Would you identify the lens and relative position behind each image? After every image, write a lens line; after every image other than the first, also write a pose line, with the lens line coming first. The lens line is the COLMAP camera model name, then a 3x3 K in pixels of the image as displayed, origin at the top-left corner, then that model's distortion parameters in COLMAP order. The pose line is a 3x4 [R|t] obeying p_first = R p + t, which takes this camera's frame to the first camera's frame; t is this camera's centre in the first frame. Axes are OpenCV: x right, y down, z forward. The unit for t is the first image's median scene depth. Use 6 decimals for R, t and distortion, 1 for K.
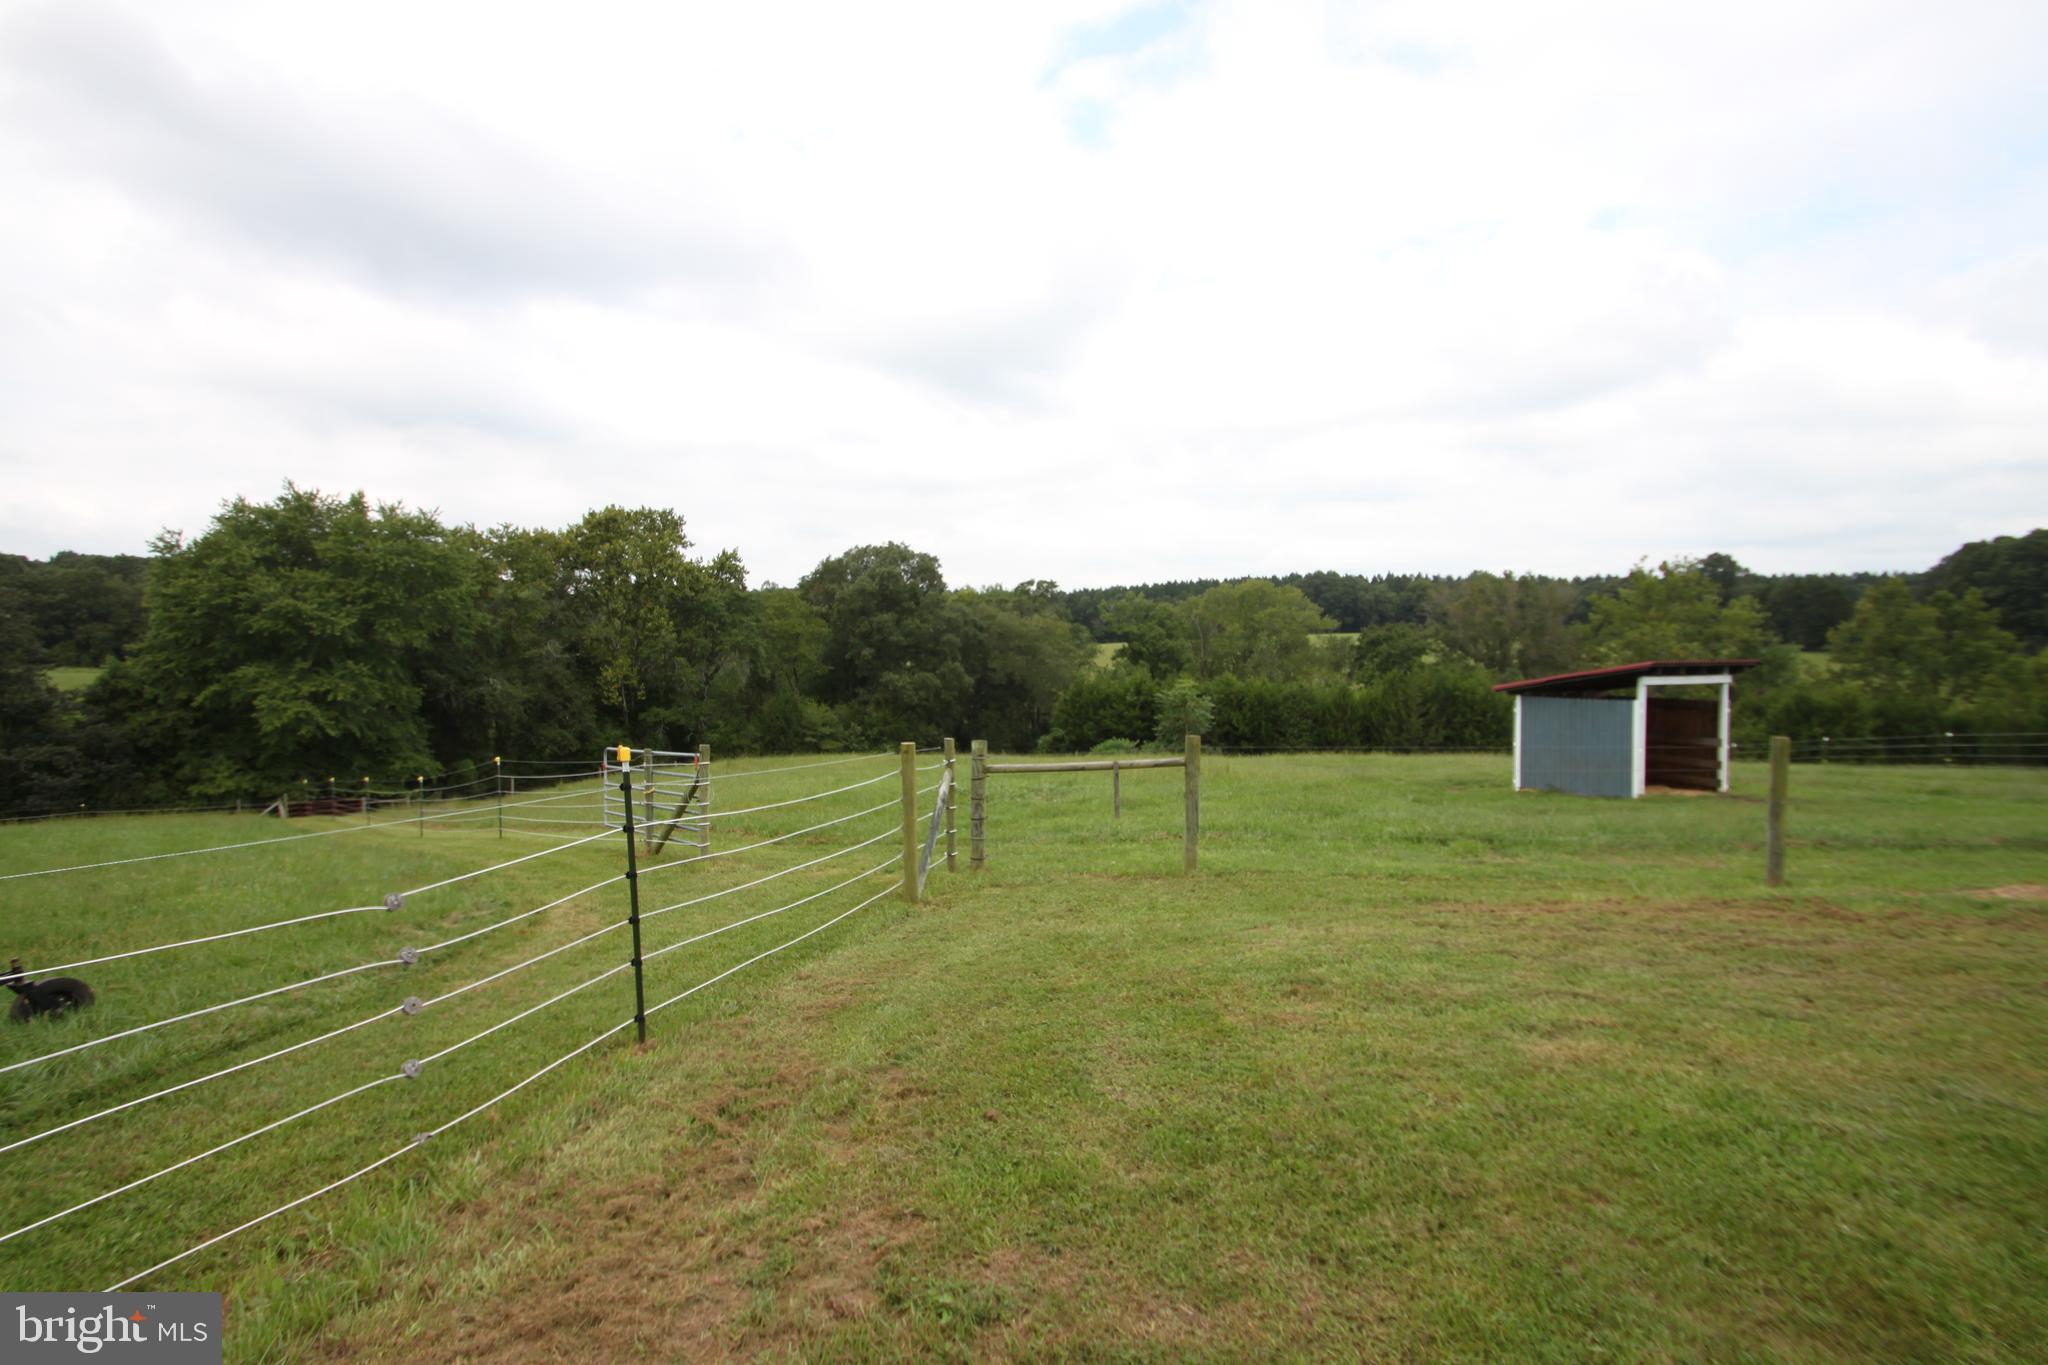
lens RADIAL K [[941.4, 0, 995.2], [0, 941.4, 658.1], [0, 0, 1]] dist [0.008947, -0.015659]
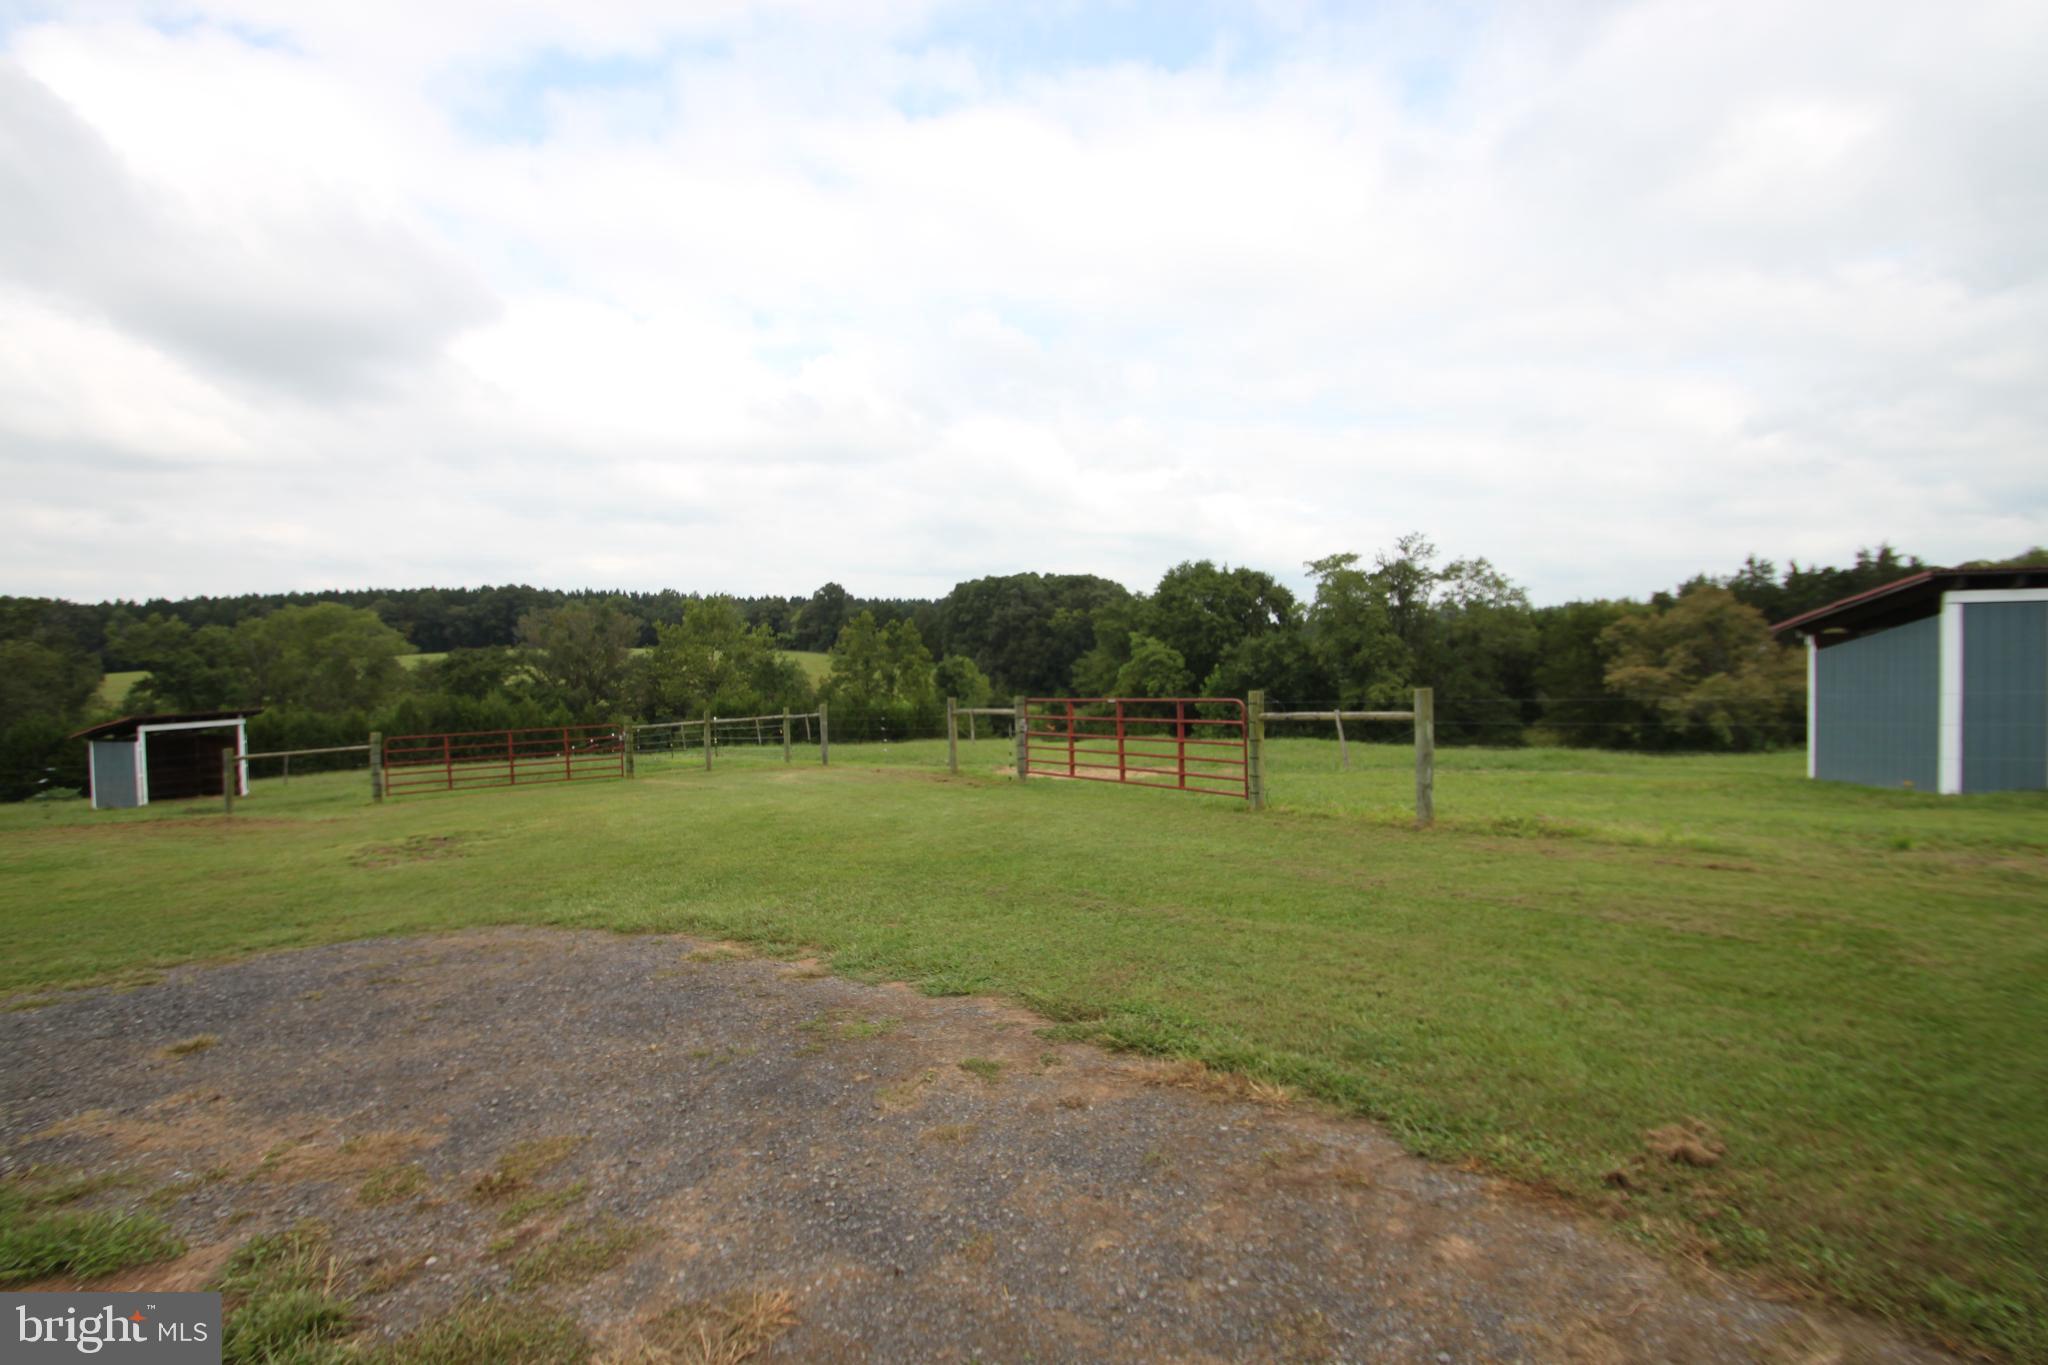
lens RADIAL K [[941.4, 0, 997.0], [0, 941.4, 667.2], [0, 0, 1]] dist [0.008947, -0.015659]
pose [[0.721220, -0.026716, 0.692191, 0.115184], [0.027955, 0.999564, 0.009452, -0.008760], [-0.692142, 0.012533, 0.721653, -0.184442]]
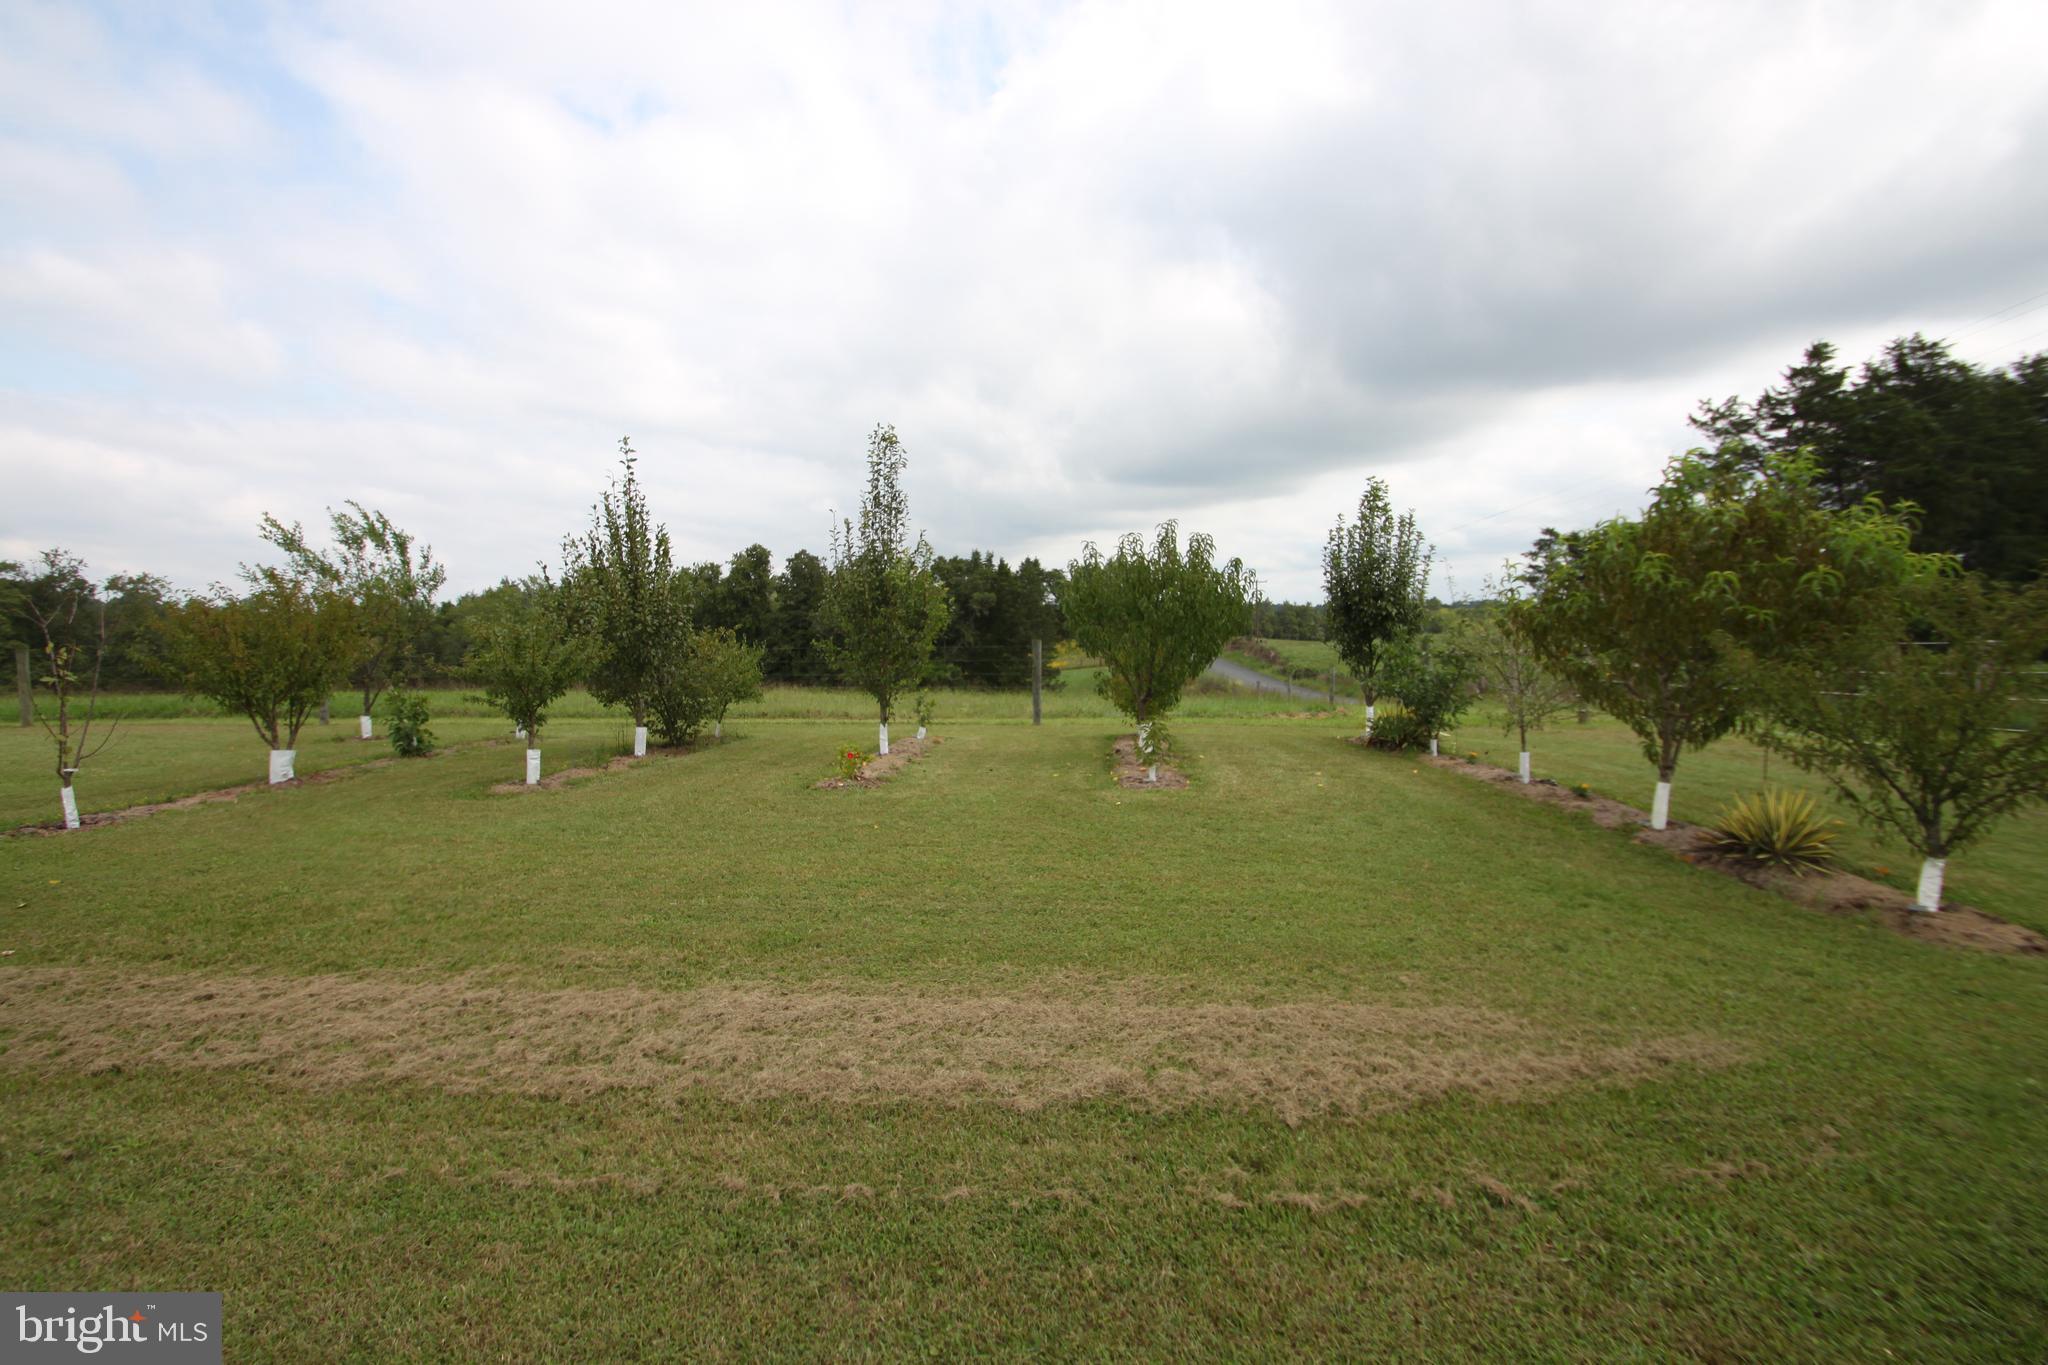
lens RADIAL K [[941.4, 0, 997.1], [0, 941.4, 707.6], [0, 0, 1]] dist [0.008947, -0.015659]
pose [[-0.083596, -0.083943, 0.992958, -0.047453], [0.029380, 0.995805, 0.086657, -0.006001], [-0.996067, 0.036417, -0.080779, -0.714384]]
